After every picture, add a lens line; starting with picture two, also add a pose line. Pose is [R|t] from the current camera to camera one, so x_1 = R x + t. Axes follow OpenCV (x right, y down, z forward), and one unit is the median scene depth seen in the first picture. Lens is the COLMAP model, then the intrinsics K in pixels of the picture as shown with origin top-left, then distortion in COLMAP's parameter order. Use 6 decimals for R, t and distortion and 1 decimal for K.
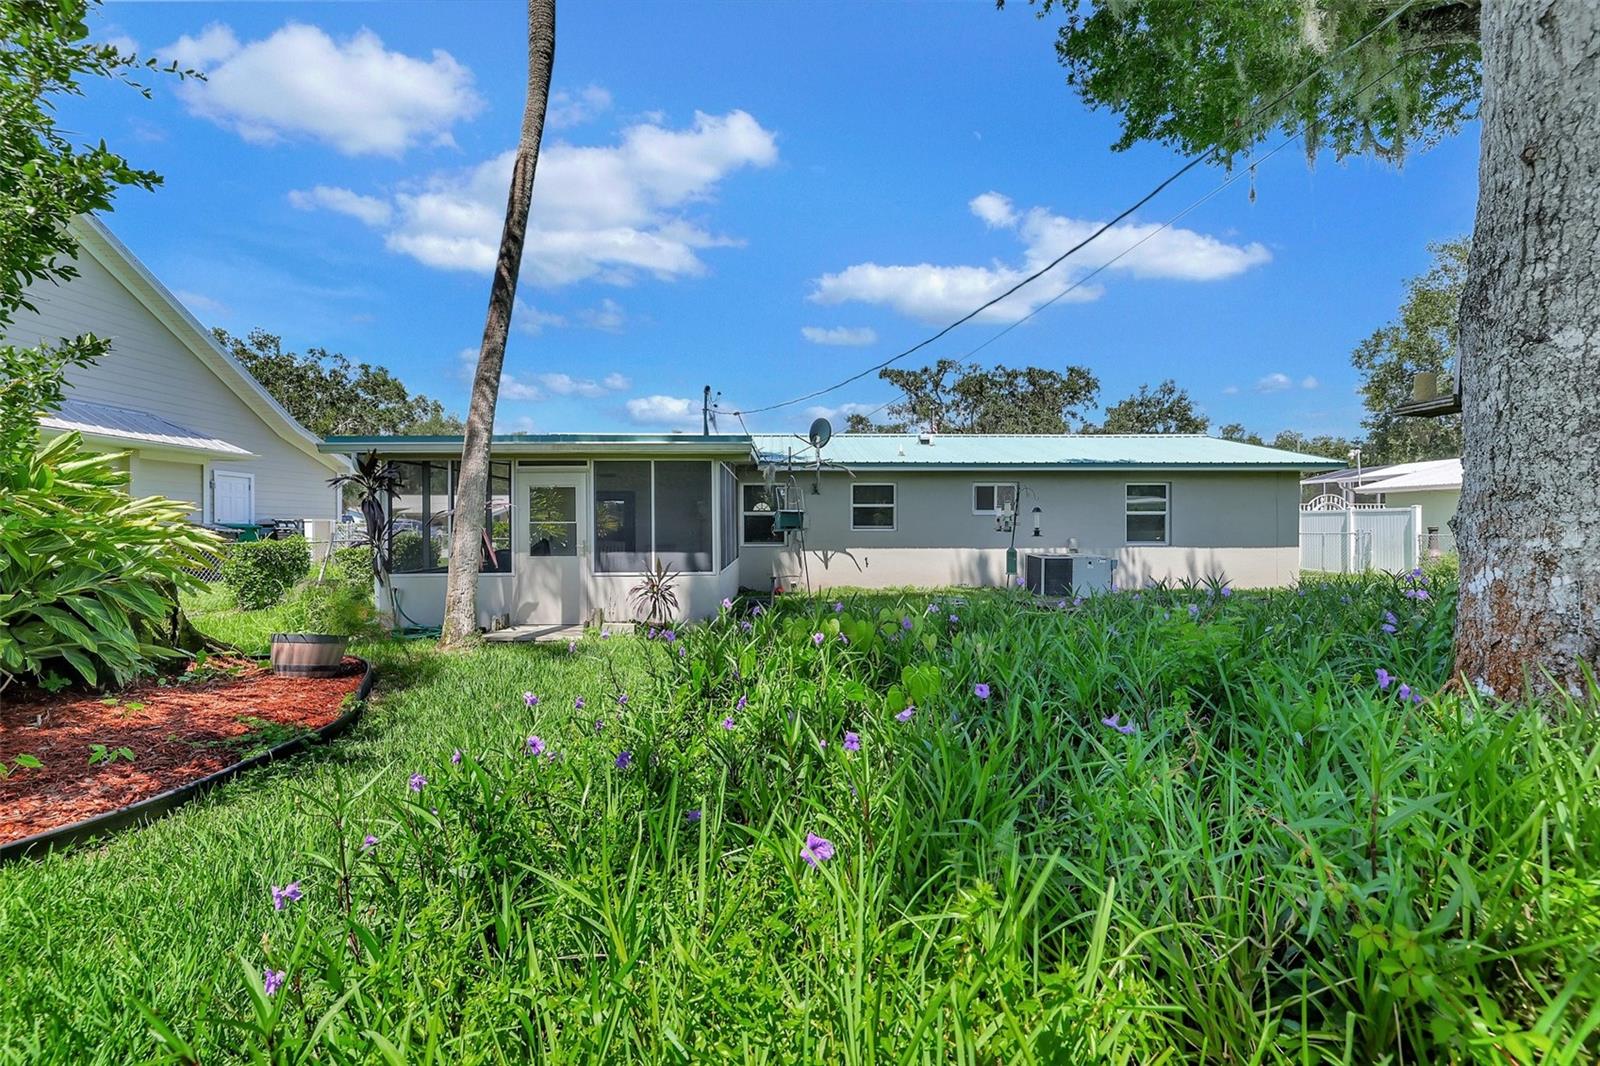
lens RADIAL K [[660.1, 0, 800.0], [0, 660.1, 533.0], [0, 0, 1]] dist [-0.011553, -0.000043]
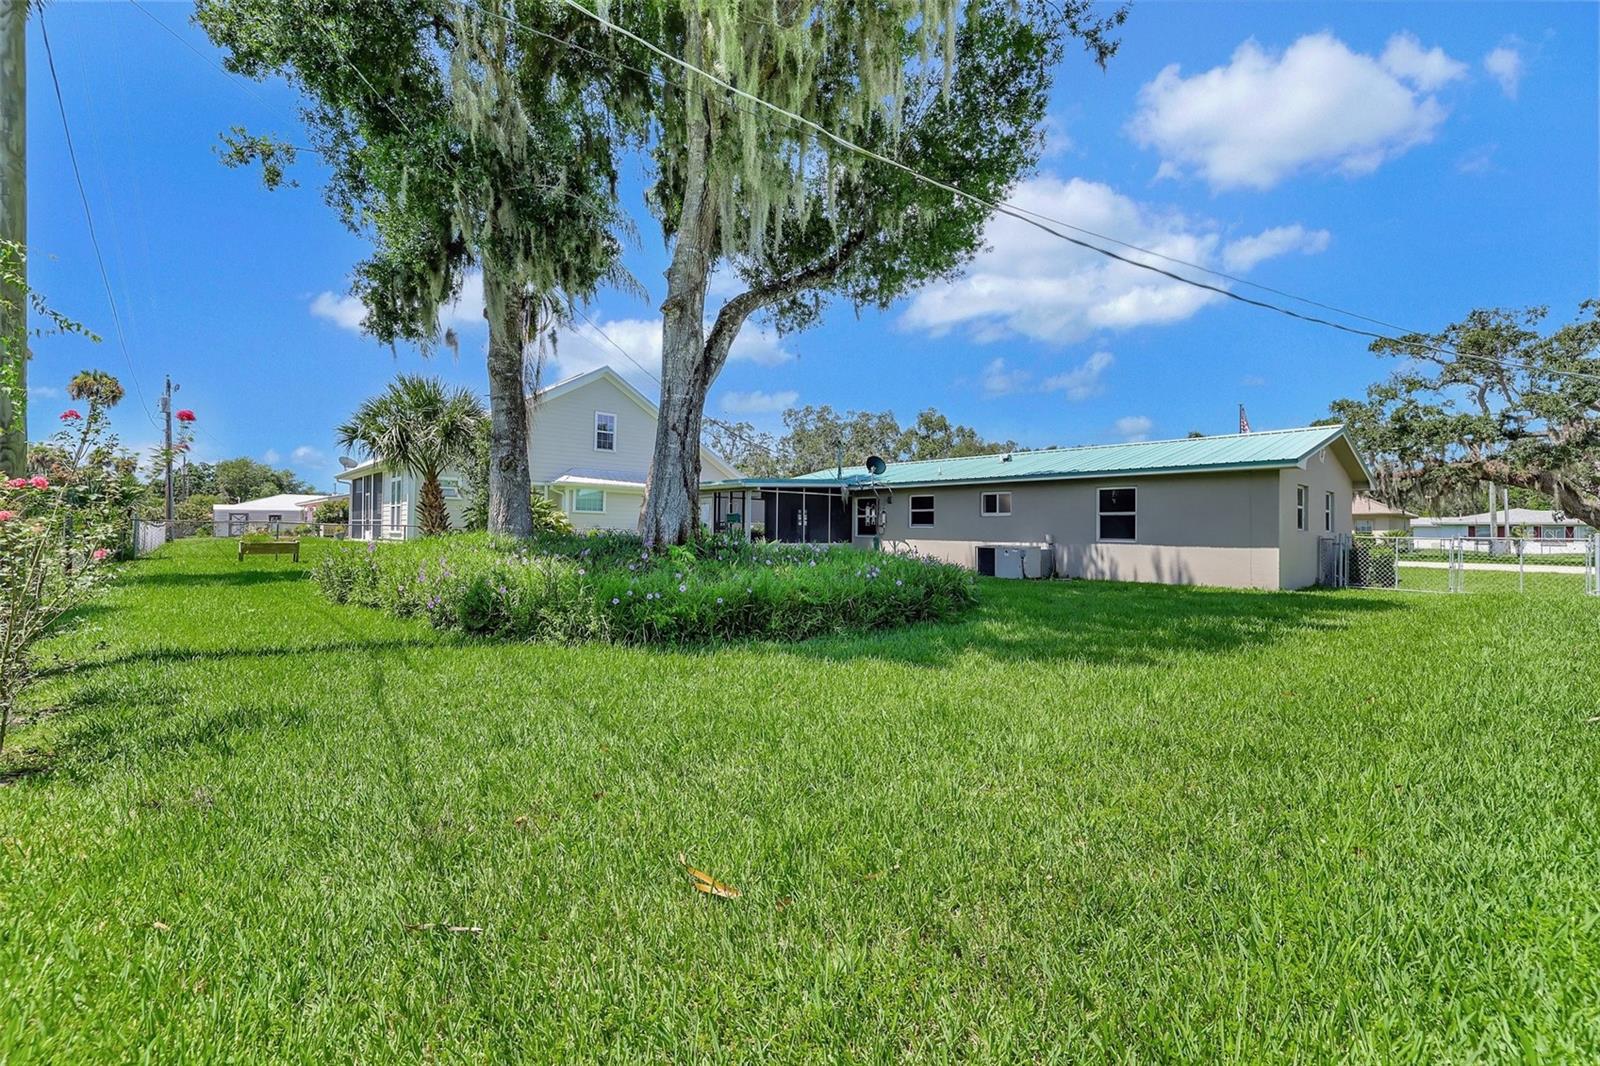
lens RADIAL K [[660.1, 0, 800.0], [0, 660.1, 533.0], [0, 0, 1]] dist [-0.011553, -0.000043]
pose [[0.606302, 0.016059, -0.795072, 1.103210], [-0.022188, 0.999748, 0.003273, 0.009926], [0.794925, 0.015657, 0.606506, -0.106581]]
